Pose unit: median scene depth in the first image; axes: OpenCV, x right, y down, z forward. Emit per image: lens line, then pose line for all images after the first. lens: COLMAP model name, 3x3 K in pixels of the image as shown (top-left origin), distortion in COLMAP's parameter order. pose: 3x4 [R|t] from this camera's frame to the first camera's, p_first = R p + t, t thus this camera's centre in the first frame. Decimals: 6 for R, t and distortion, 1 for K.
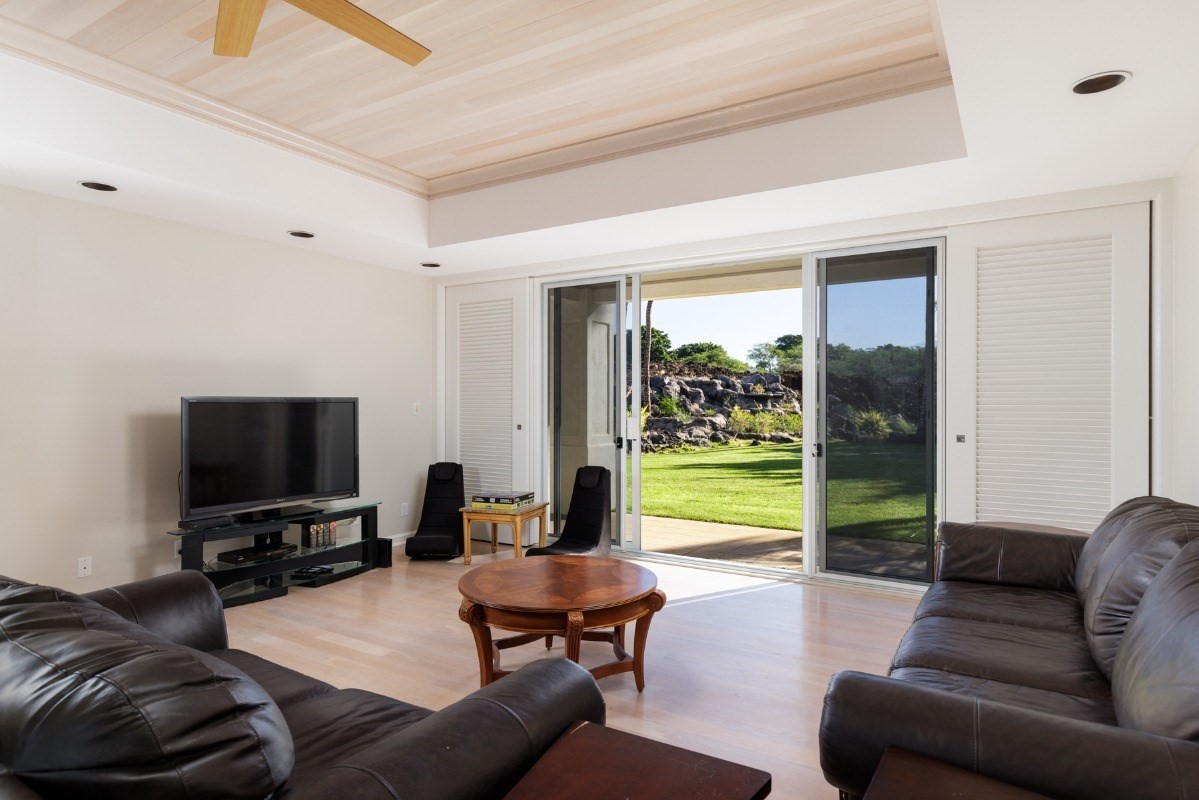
lens RADIAL K [[666.7, 0, 613.2], [0, 666.7, 402.8], [0, 0, 1]] dist [0.014522, 0.001201]
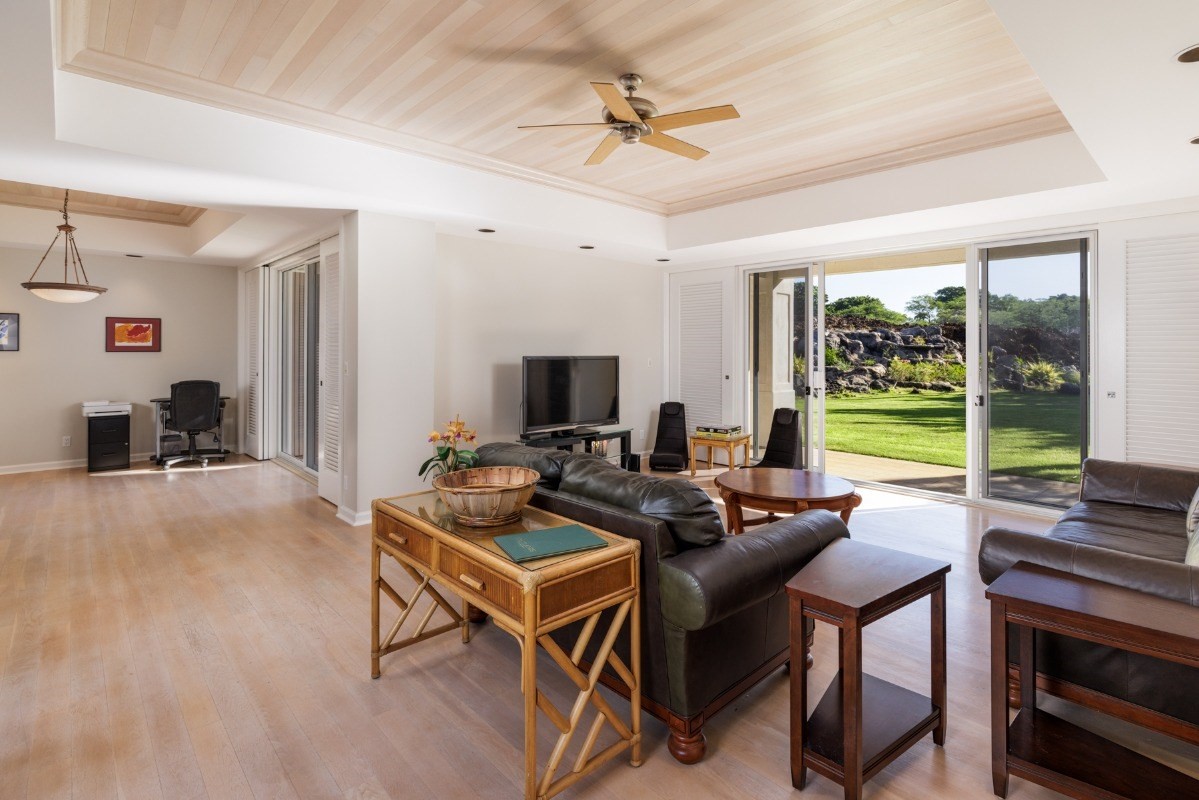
lens RADIAL K [[581.7, 0, 611.7], [0, 581.7, 345.1], [0, 0, 1]] dist [0.004354, 0.000756]
pose [[0.964247, 0.001570, -0.265001, -0.011972], [-0.004270, 0.999945, -0.009611, -0.003393], [0.264971, 0.010399, 0.964200, -0.041009]]
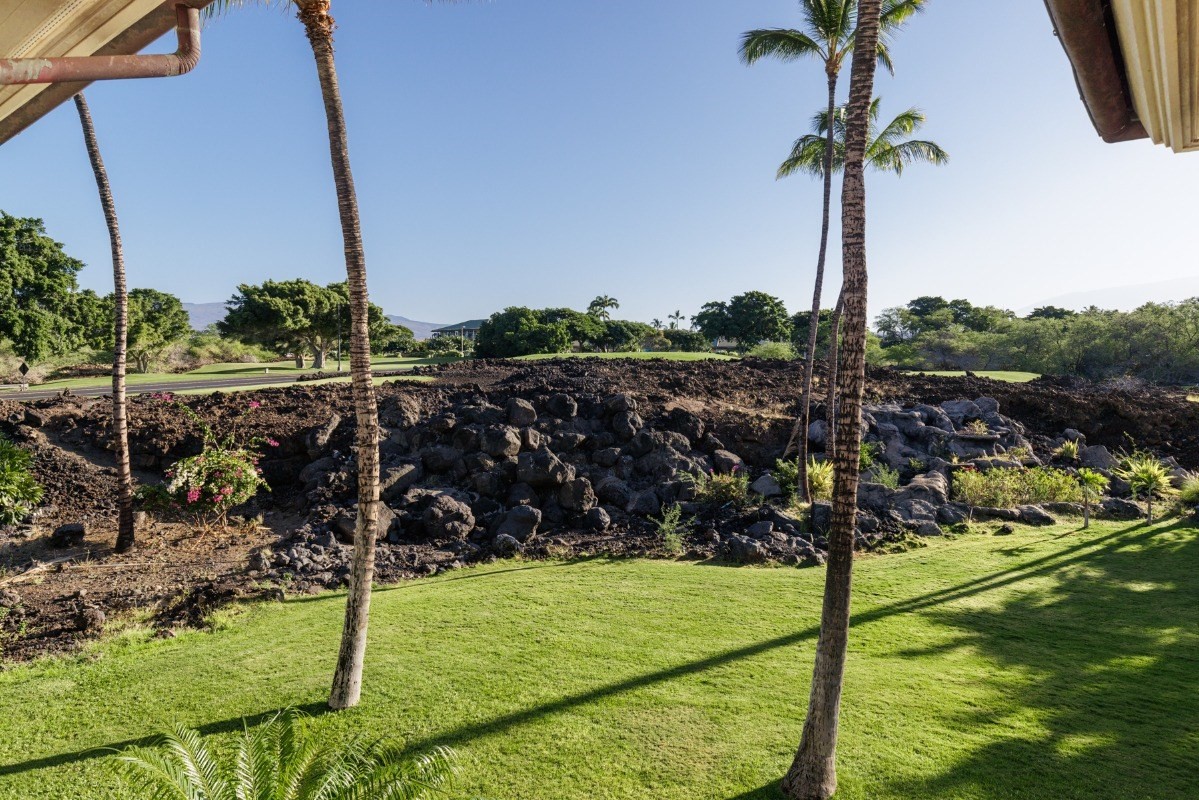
lens RADIAL K [[741.2, 0, 620.8], [0, 741.2, 397.5], [0, 0, 1]] dist [0.018707, -0.002820]
pose [[0.994215, 0.007119, -0.107175, -0.113259], [-0.002359, 0.999008, 0.044470, -0.118190], [0.107385, -0.043960, 0.993245, 0.194005]]
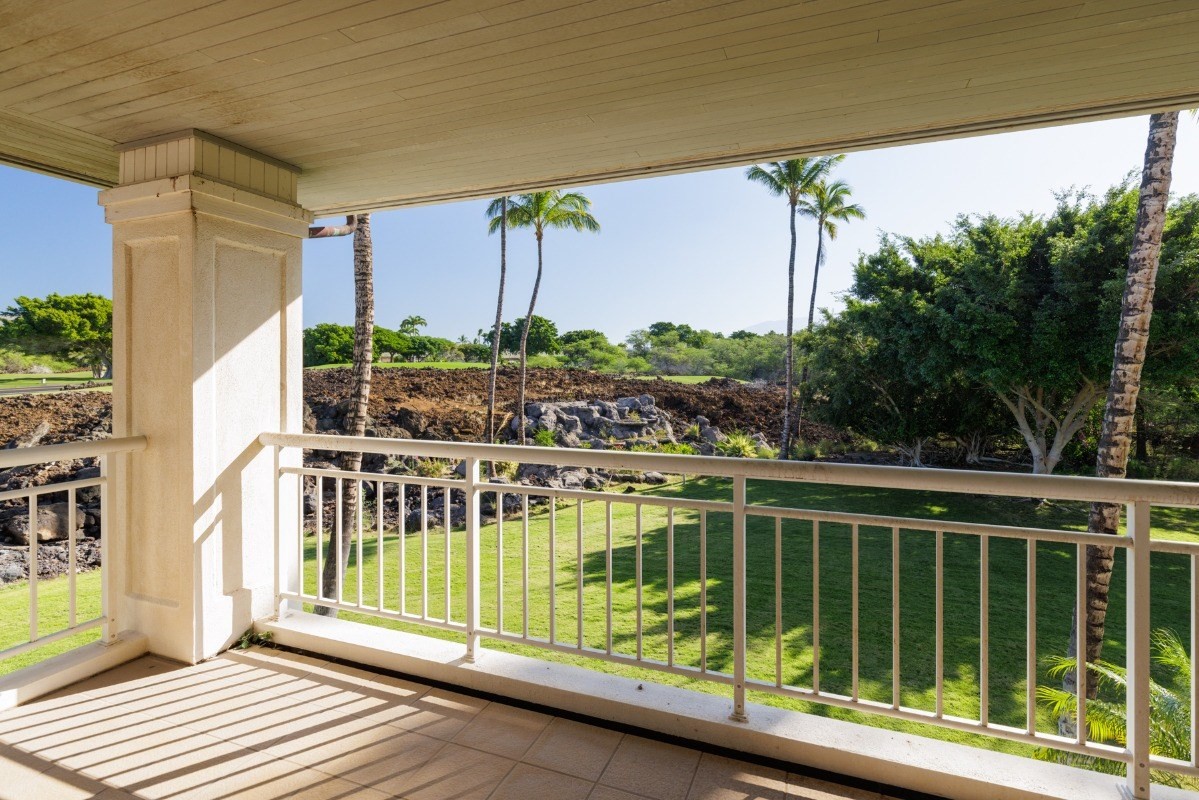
lens RADIAL K [[581.7, 0, 621.7], [0, 581.7, 370.8], [0, 0, 1]] dist [0.004354, 0.000756]
pose [[0.981826, -0.003073, 0.189760, 0.041831], [0.003515, 0.999992, -0.001994, -0.117928], [-0.189752, 0.002624, 0.981829, 0.173495]]
